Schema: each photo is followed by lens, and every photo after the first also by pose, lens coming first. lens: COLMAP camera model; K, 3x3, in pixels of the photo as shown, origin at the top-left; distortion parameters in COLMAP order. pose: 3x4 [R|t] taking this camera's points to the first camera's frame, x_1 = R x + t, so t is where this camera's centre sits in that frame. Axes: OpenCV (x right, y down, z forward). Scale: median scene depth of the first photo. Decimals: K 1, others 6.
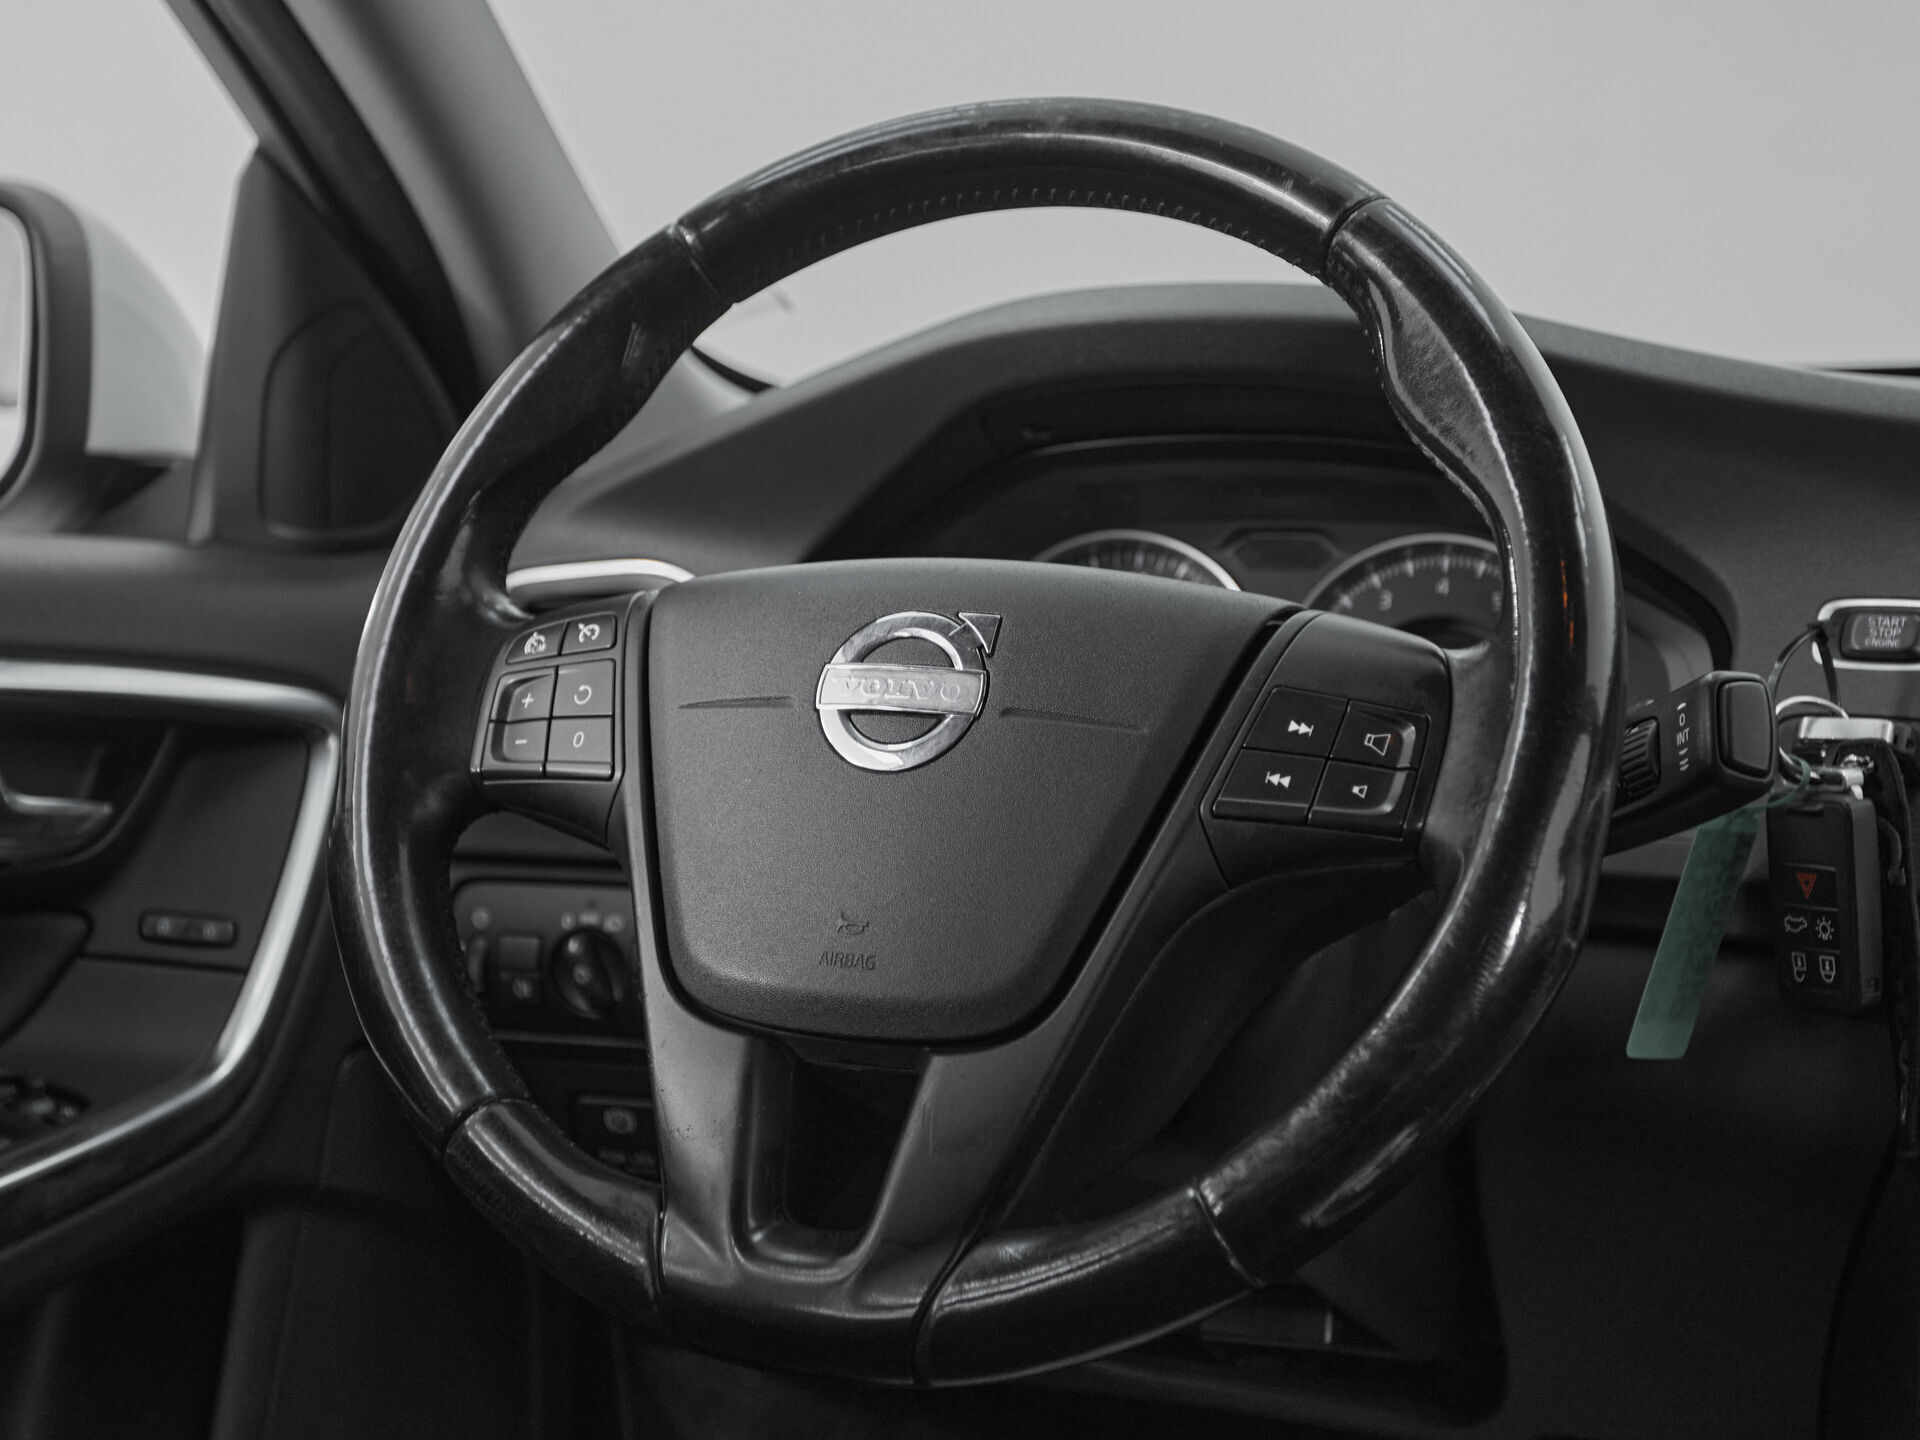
lens RADIAL K [[3234.0, 0, 826.4], [0, 3234.0, 675.4], [0, 0, 1]] dist [0.075243, 0.000000]
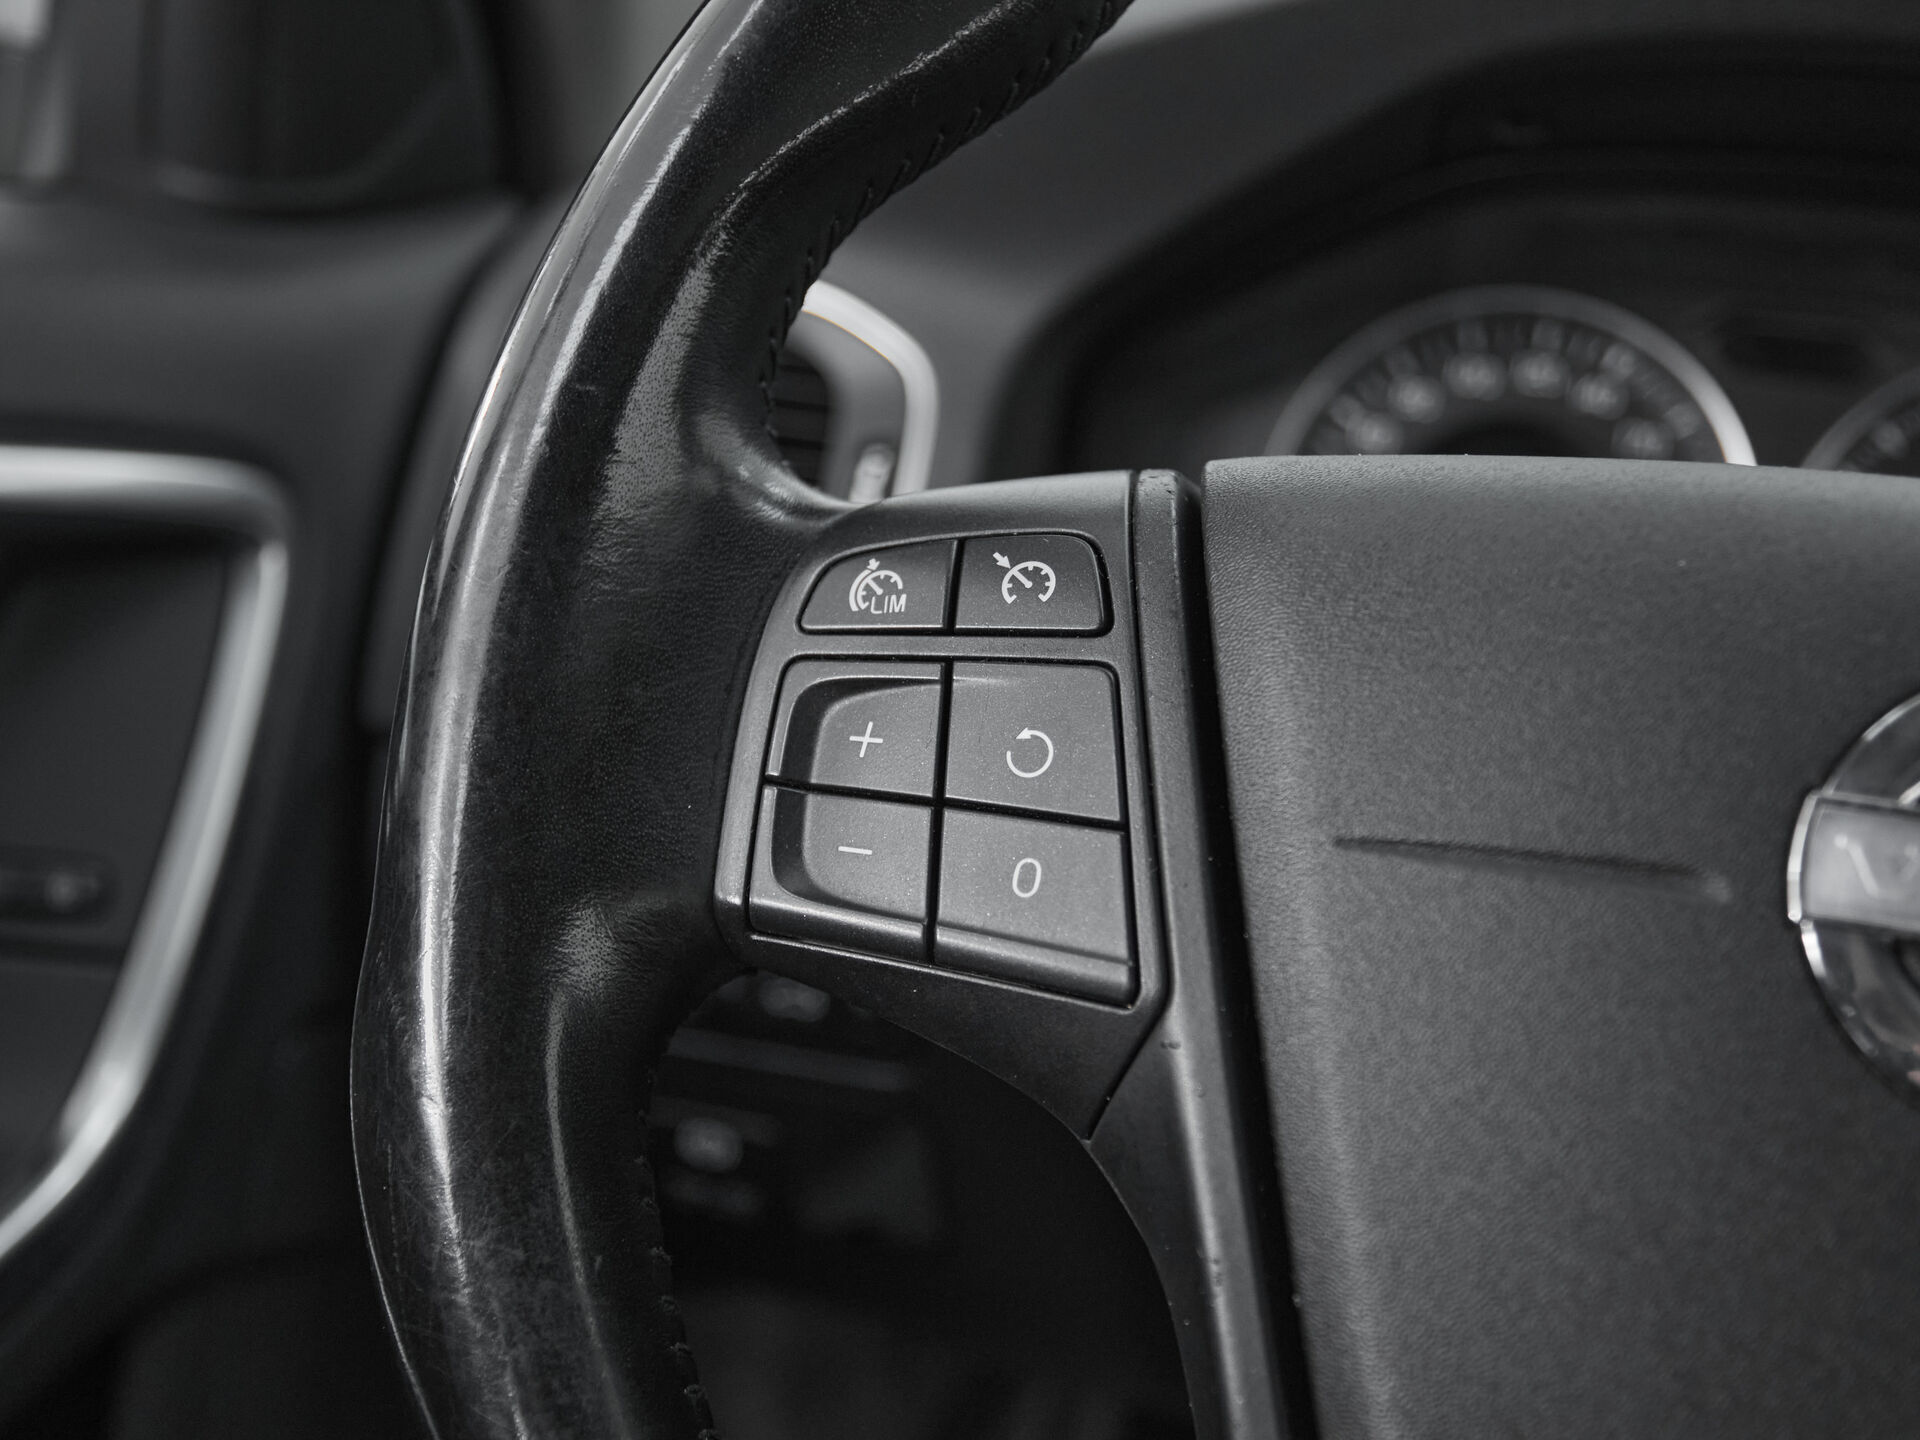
lens RADIAL K [[2227.8, 0, 905.5], [0, 2227.8, 733.4], [0, 0, 1]] dist [0.037031, 0.000000]
pose [[0.984816, 0.041700, 0.168521, -0.137476], [-0.075287, 0.977278, 0.198141, -0.049681], [-0.156429, -0.207820, 0.965578, 0.746424]]
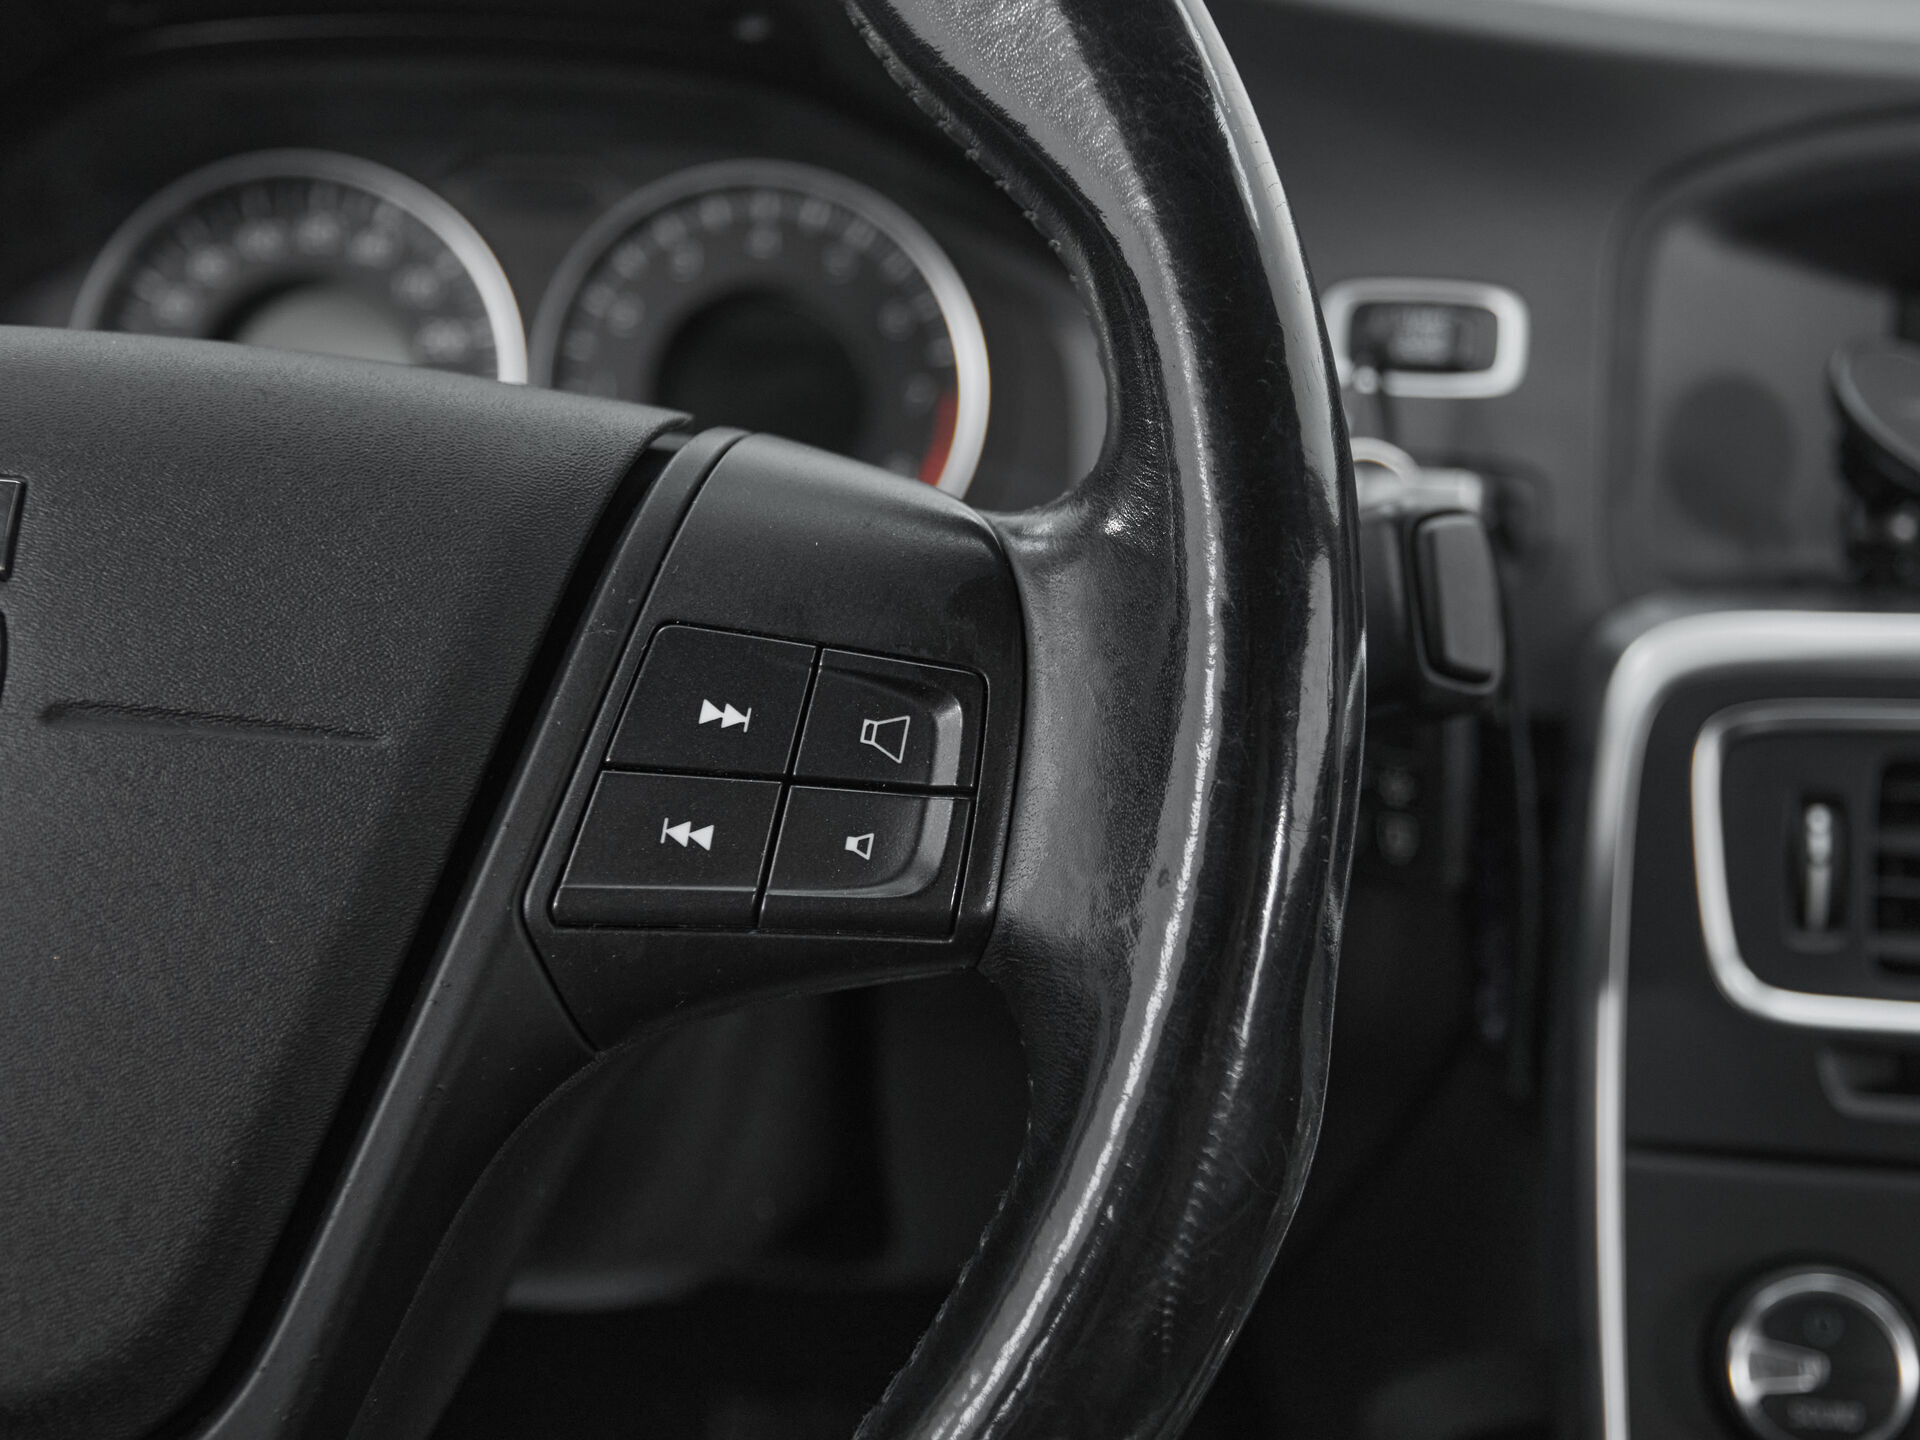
lens RADIAL K [[2227.8, 0, 1067.1], [0, 2227.8, 735.2], [0, 0, 1]] dist [0.037031, 0.000000]
pose [[0.918517, -0.109397, 0.379946, 0.061898], [0.011926, 0.968189, 0.249937, -0.056543], [-0.395202, -0.225040, 0.890602, 0.627529]]
